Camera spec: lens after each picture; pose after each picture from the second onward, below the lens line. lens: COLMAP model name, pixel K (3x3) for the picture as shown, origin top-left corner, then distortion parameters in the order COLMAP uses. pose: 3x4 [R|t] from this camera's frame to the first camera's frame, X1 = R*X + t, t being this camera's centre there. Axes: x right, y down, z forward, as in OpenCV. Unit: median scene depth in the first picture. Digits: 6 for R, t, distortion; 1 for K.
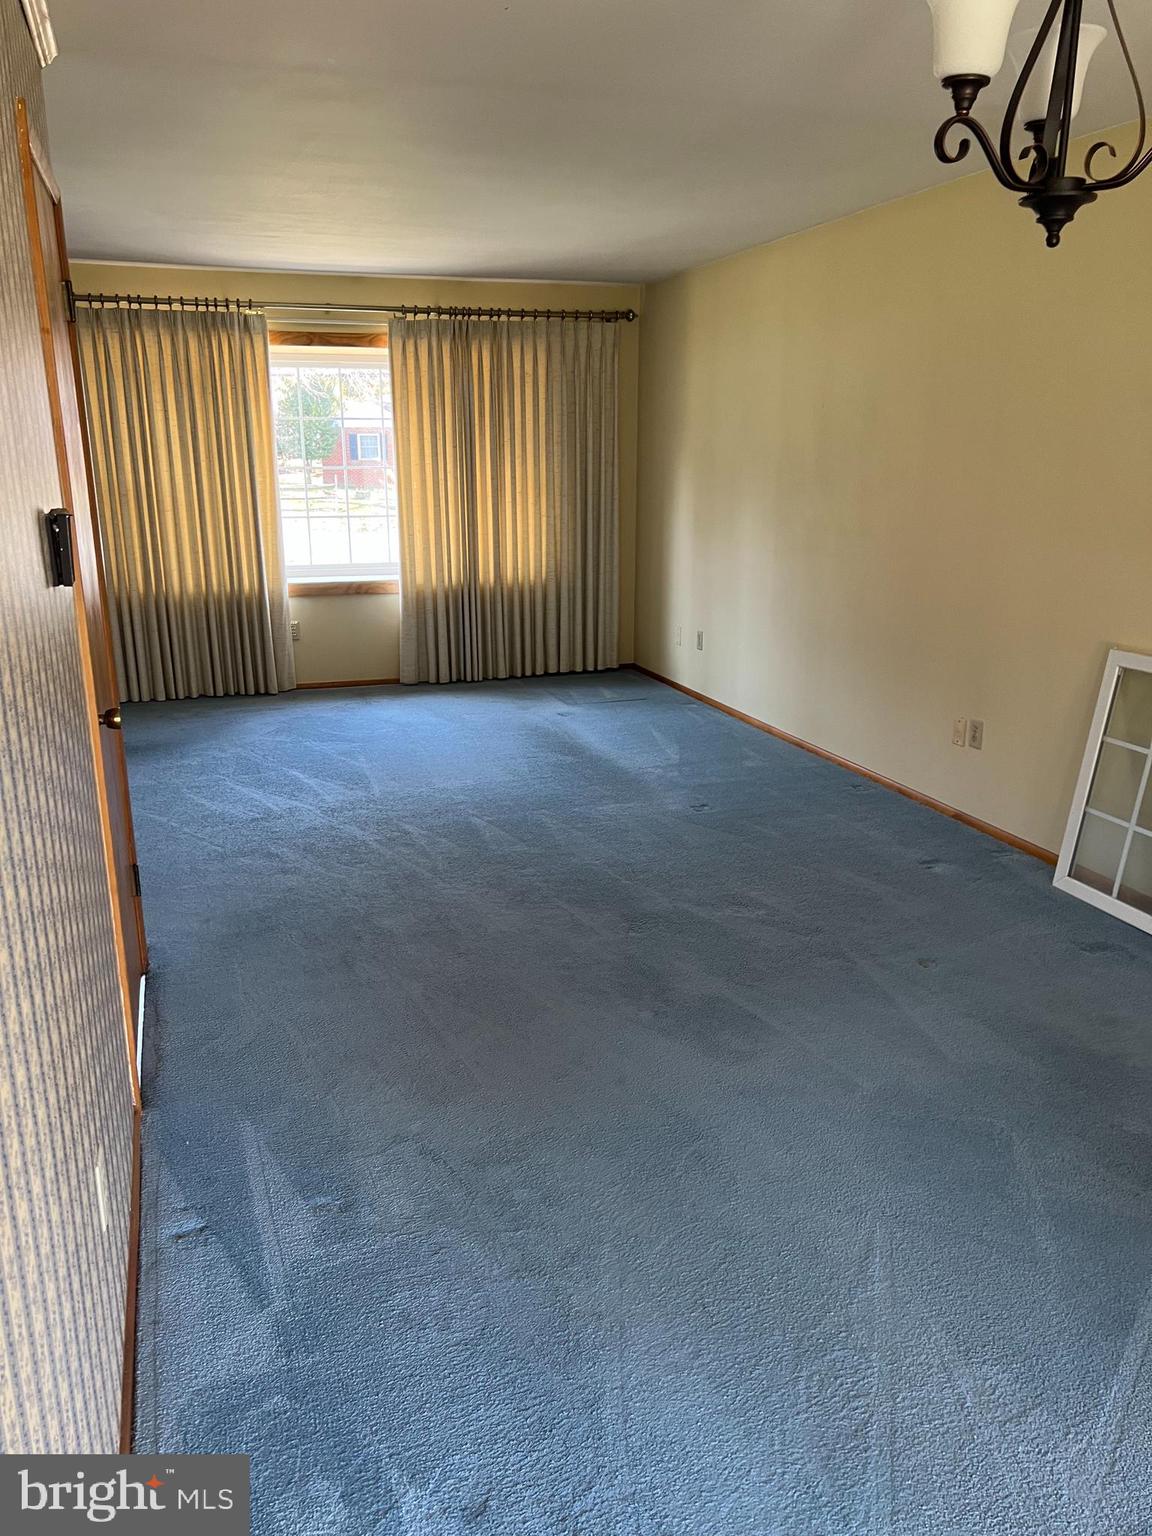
lens RADIAL K [[1144.2, 0, 576.0], [0, 1144.2, 768.0], [0, 0, 1]] dist [0.004962, 0.000049]
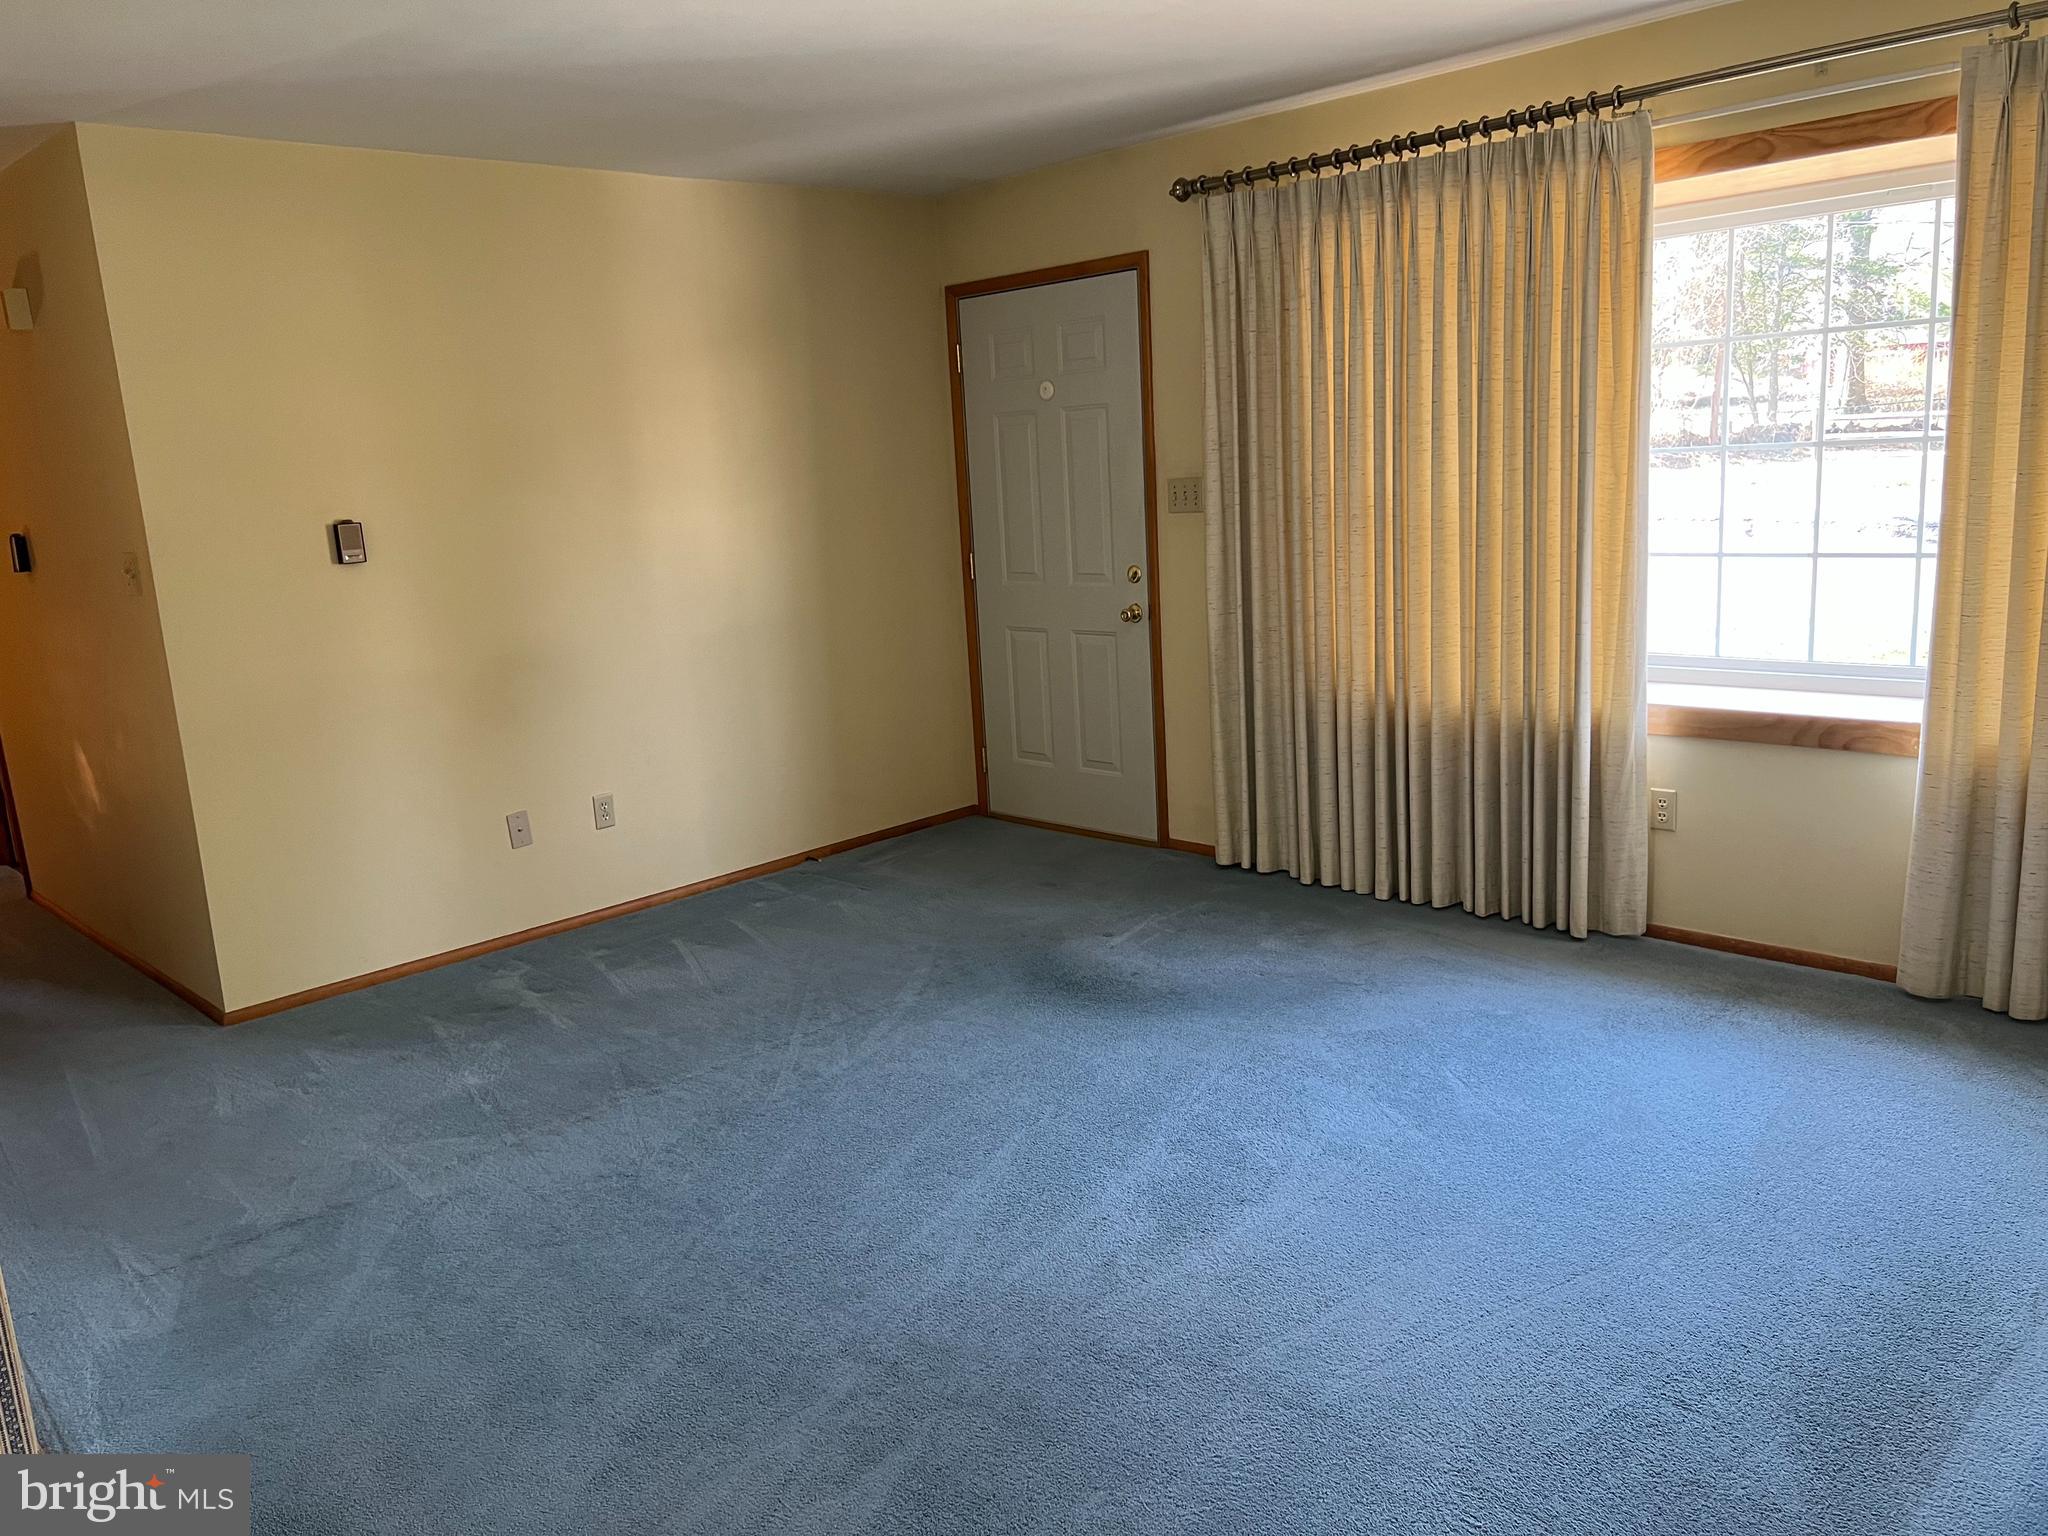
lens RADIAL K [[1525.6, 0, 1024.0], [0, 1525.6, 768.0], [0, 0, 1]] dist [0.004962, 0.000049]
pose [[0.430726, 0.156225, -0.888858, 0.182585], [-0.186947, 0.978986, 0.081474, -0.143104], [0.882907, 0.131077, 0.450881, 0.525751]]
